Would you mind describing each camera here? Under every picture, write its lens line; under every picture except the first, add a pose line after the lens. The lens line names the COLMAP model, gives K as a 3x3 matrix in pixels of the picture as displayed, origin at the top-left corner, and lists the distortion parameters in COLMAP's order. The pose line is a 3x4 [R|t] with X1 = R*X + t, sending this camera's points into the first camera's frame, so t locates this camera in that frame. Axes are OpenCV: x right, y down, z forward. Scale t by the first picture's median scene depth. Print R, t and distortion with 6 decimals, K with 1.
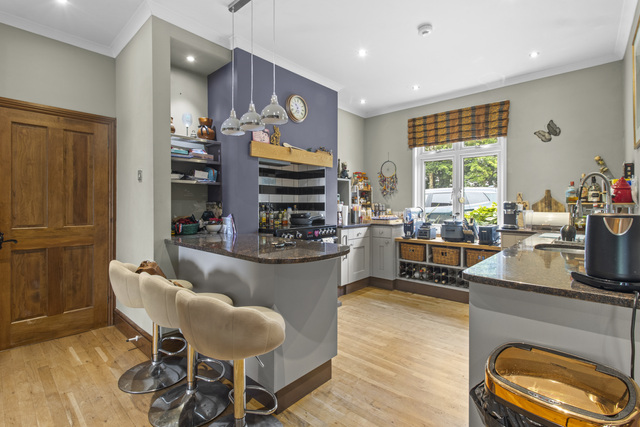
lens RADIAL K [[298.1, 0, 323.6], [0, 298.1, 205.6], [0, 0, 1]] dist [-0.001823, 0.000099]
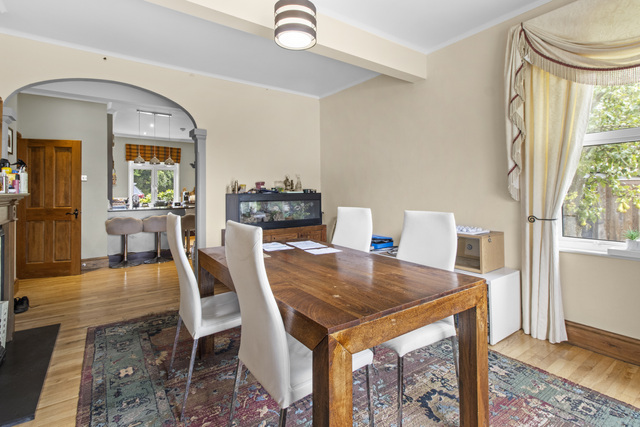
lens RADIAL K [[311.6, 0, 320.4], [0, 311.6, 191.1], [0, 0, 1]] dist [-0.000032, 0.000055]
pose [[0.225965, -0.000835, 0.974135, -1.502713], [0.010391, 0.999945, -0.001553, -0.003006], [-0.974080, 0.010473, 0.225961, -0.612892]]
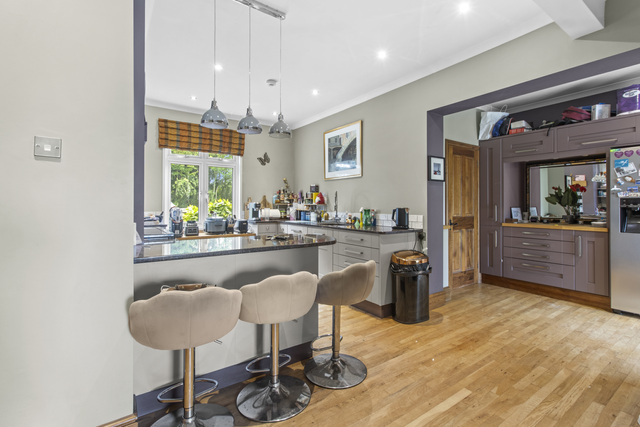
lens RADIAL K [[298.1, 0, 323.6], [0, 298.1, 205.6], [0, 0, 1]] dist [-0.001823, 0.000099]
pose [[0.231120, 0.000697, 0.972925, -0.689066], [-0.000362, 1.000000, -0.000630, 0.002445], [-0.972925, -0.000207, 0.231121, 0.293263]]
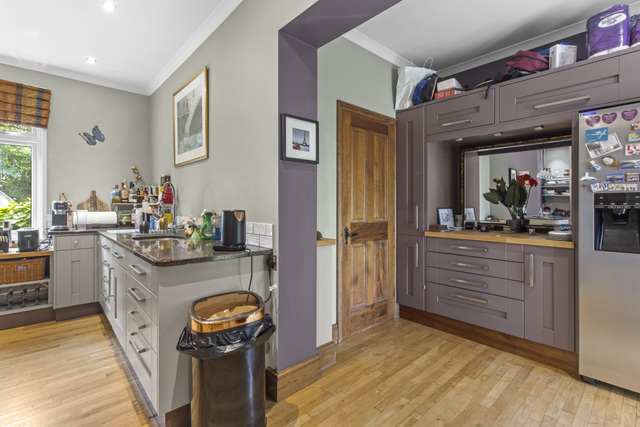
lens RADIAL K [[301.1, 0, 325.0], [0, 301.1, 208.0], [0, 0, 1]] dist [0.000180, 0.000585]
pose [[0.097785, -0.006468, 0.995187, -0.215907], [0.000690, 0.999979, 0.006431, 0.001824], [-0.995207, 0.000058, 0.097787, 0.070497]]
